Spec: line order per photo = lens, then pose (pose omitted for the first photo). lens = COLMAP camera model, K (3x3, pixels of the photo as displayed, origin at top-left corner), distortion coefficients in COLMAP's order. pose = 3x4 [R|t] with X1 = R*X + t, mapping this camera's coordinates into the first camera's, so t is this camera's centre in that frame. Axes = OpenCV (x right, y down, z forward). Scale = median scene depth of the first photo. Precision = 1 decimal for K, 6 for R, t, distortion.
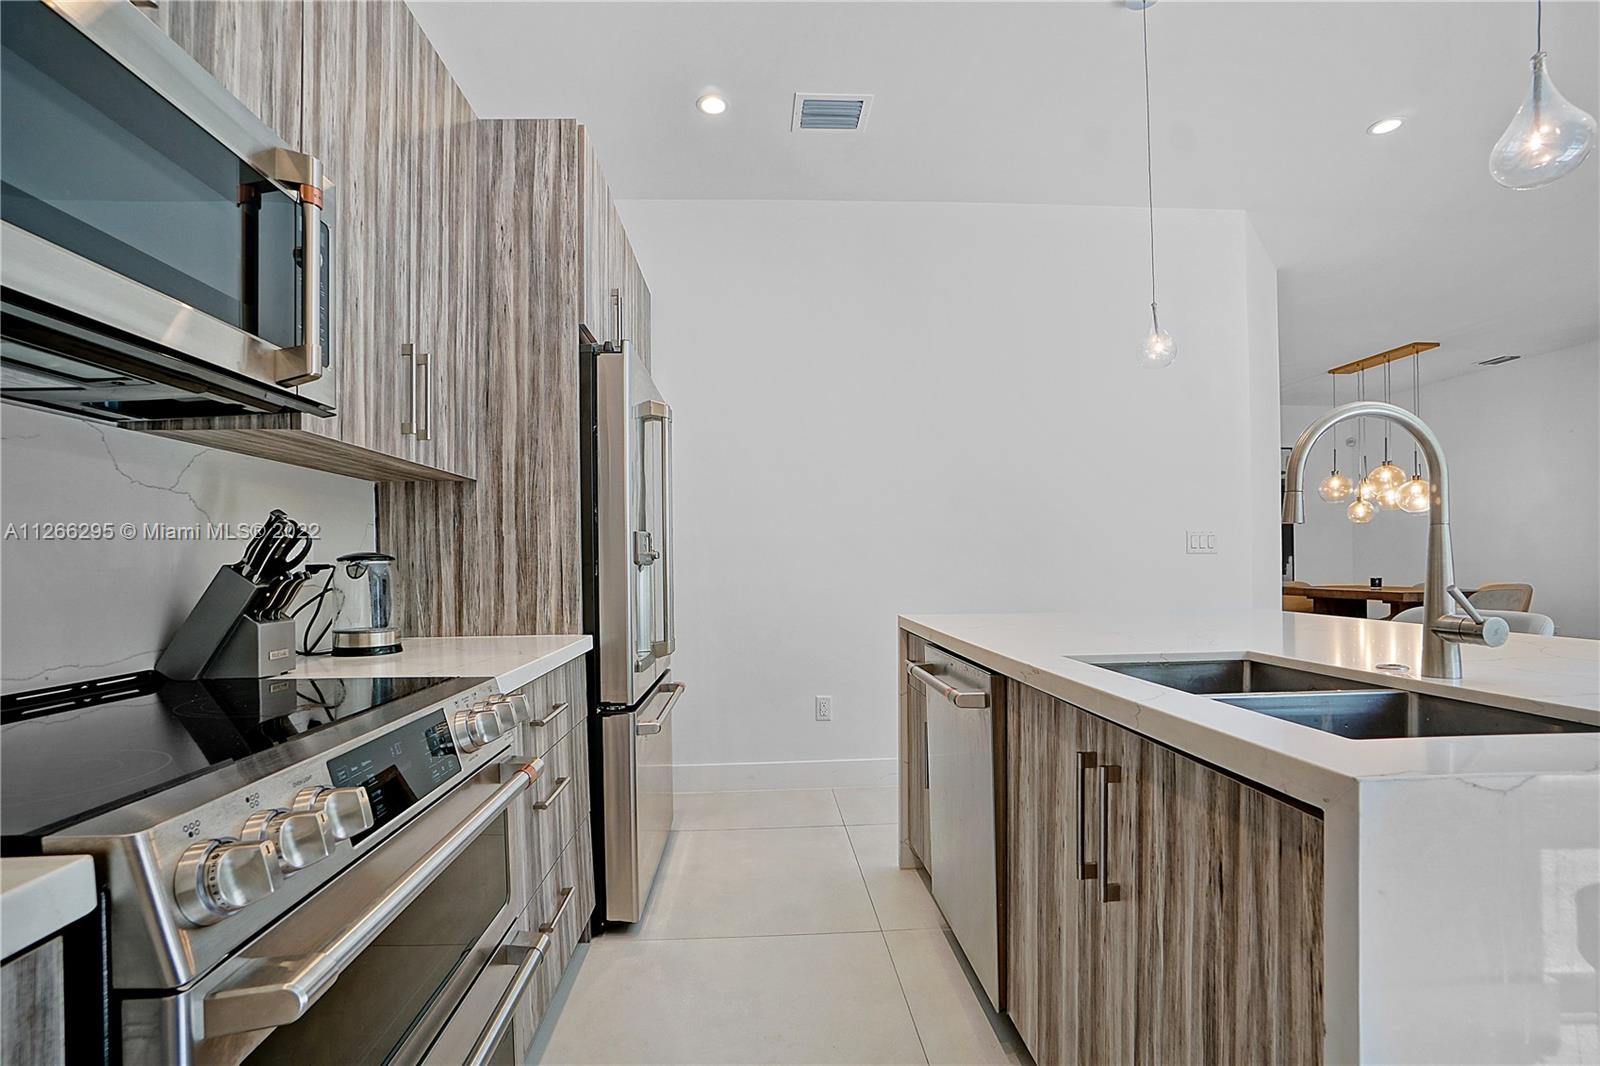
lens RADIAL K [[712.9, 0, 797.1], [0, 712.9, 546.9], [0, 0, 1]] dist [-0.052728, 0.017028]
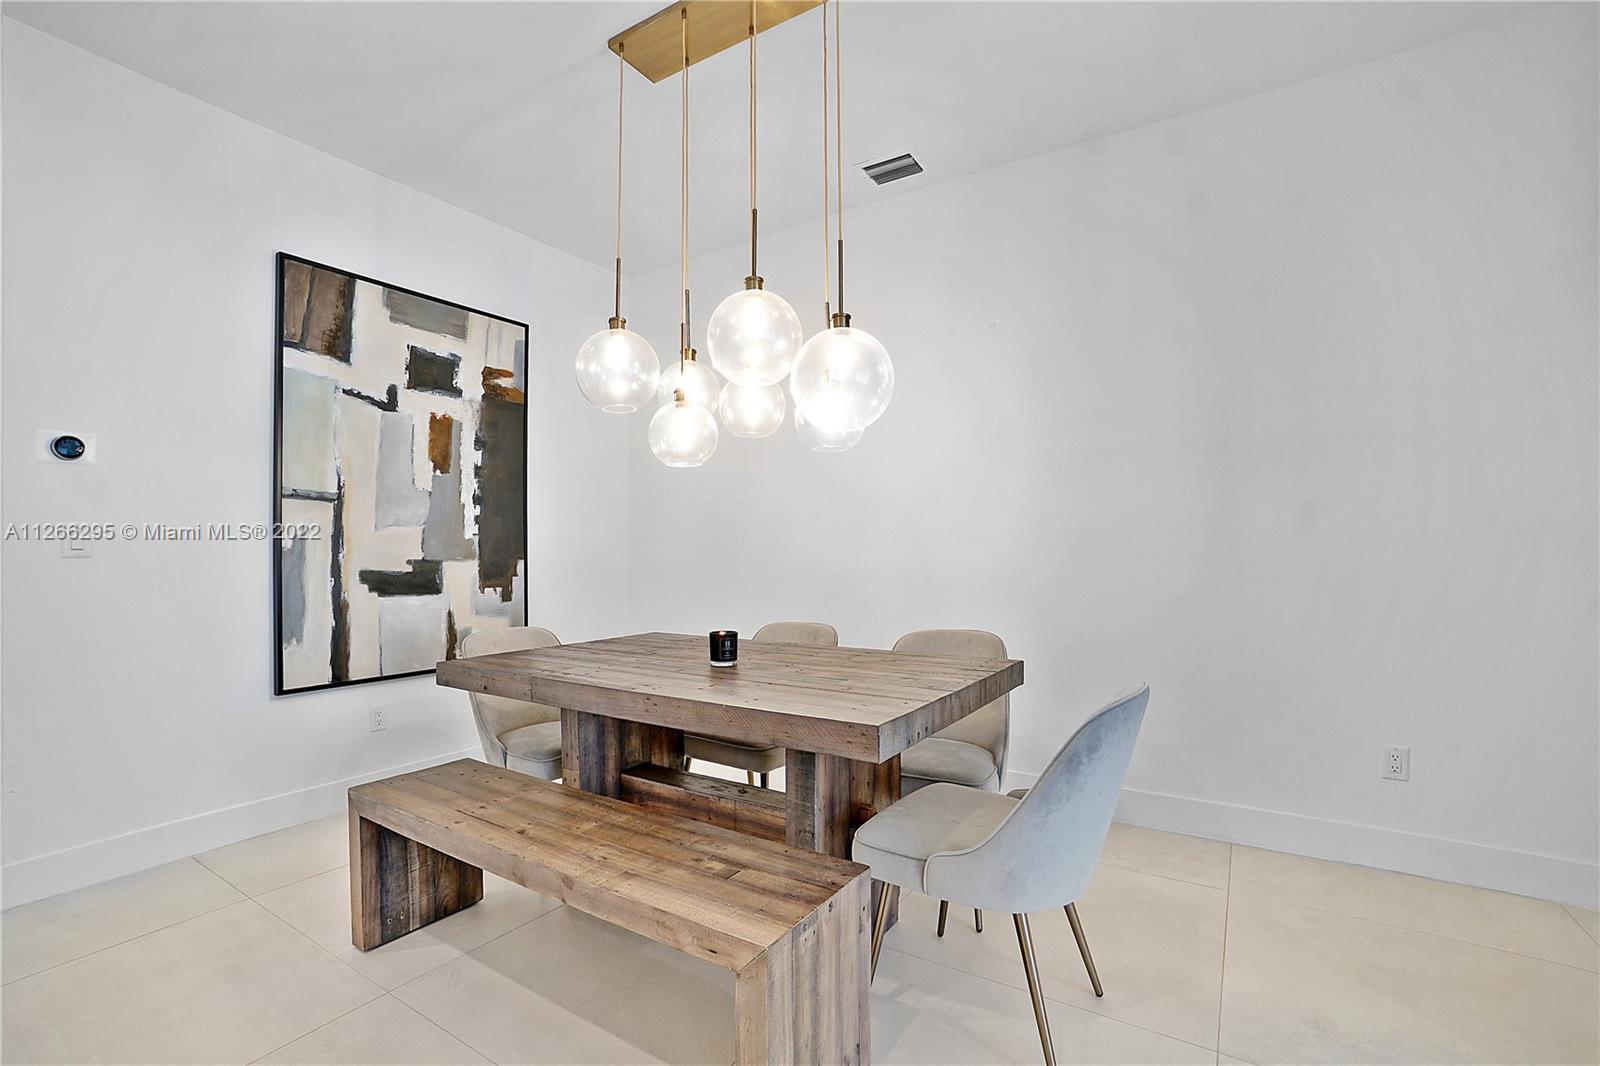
lens RADIAL K [[712.9, 0, 797.1], [0, 712.9, 546.9], [0, 0, 1]] dist [-0.052728, 0.017028]
pose [[0.587848, 0.009992, 0.808910, 0.548462], [-0.012815, 0.999913, -0.003038, 0.004781], [-0.808870, -0.008580, 0.587925, 0.726883]]
